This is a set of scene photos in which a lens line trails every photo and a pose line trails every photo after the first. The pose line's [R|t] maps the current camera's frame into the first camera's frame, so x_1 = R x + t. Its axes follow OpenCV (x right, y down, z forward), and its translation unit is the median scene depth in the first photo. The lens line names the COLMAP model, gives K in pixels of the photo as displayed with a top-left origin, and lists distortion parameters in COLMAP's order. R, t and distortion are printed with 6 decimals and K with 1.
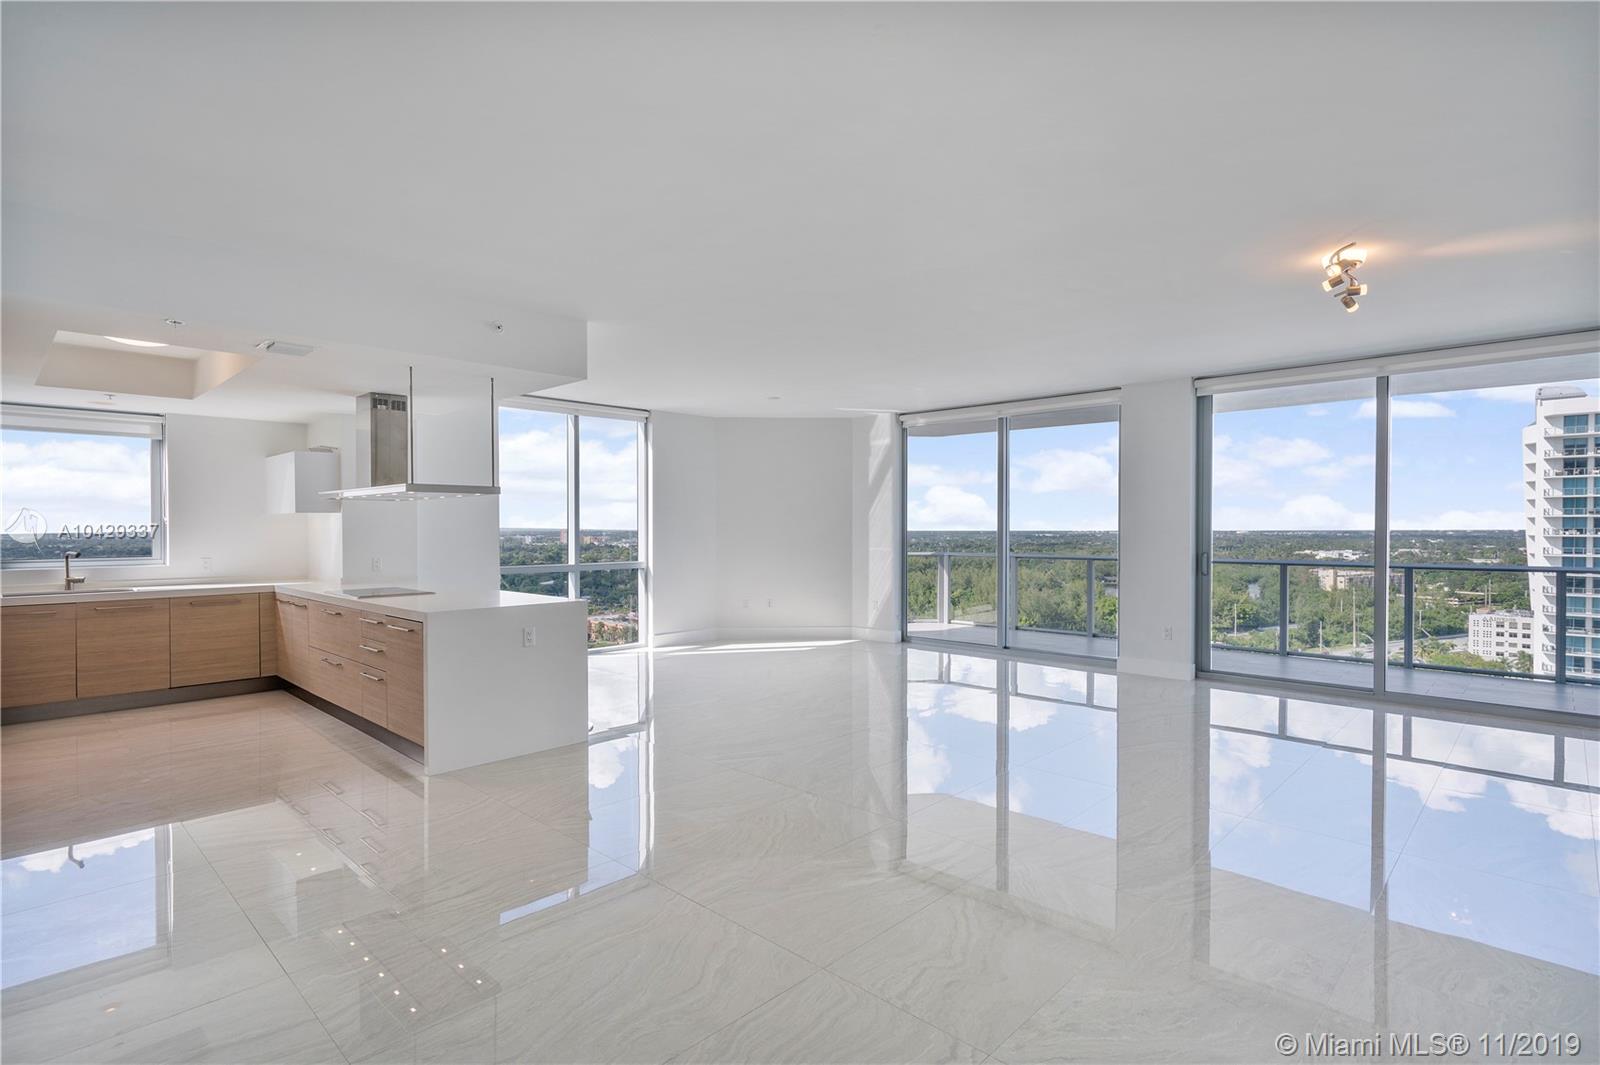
lens RADIAL K [[789.9, 0, 804.2], [0, 789.9, 536.9], [0, 0, 1]] dist [0.001835, 0.000725]
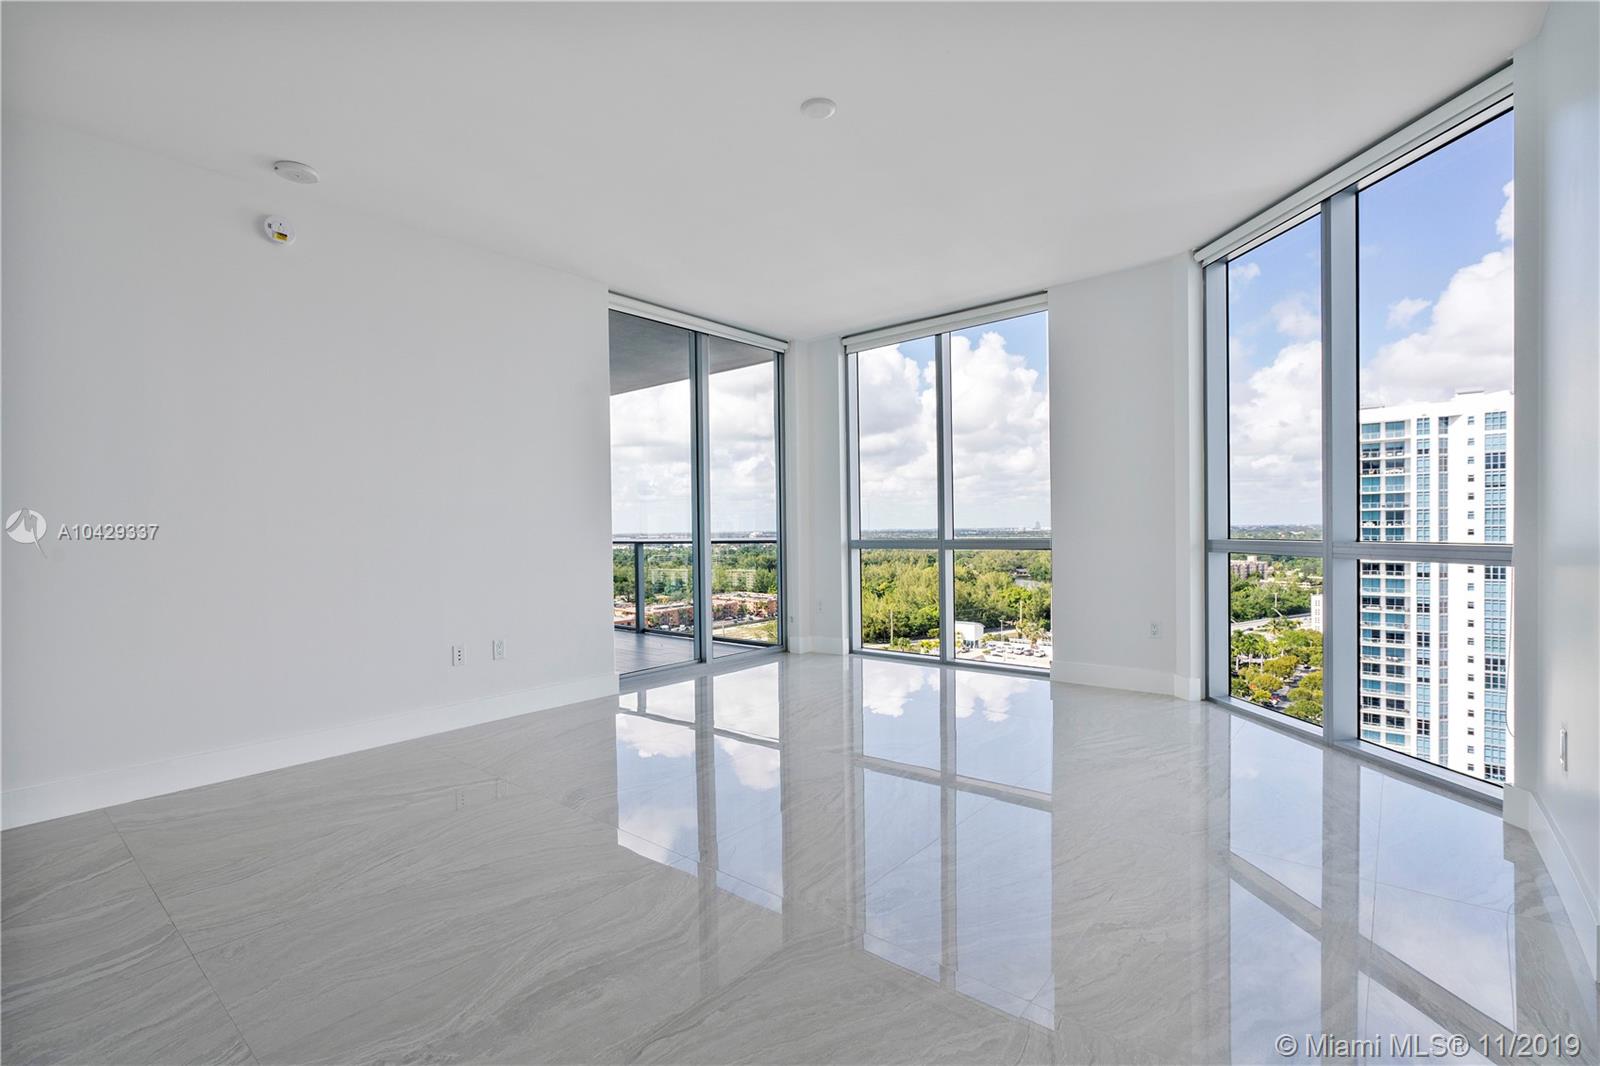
lens RADIAL K [[715.2, 0, 802.4], [0, 715.2, 544.3], [0, 0, 1]] dist [-0.007730, 0.001431]
pose [[0.997557, -0.015192, 0.068192, 0.673118], [0.014532, 0.999843, 0.010160, 0.014756], [-0.068336, -0.009144, 0.997620, 0.096632]]
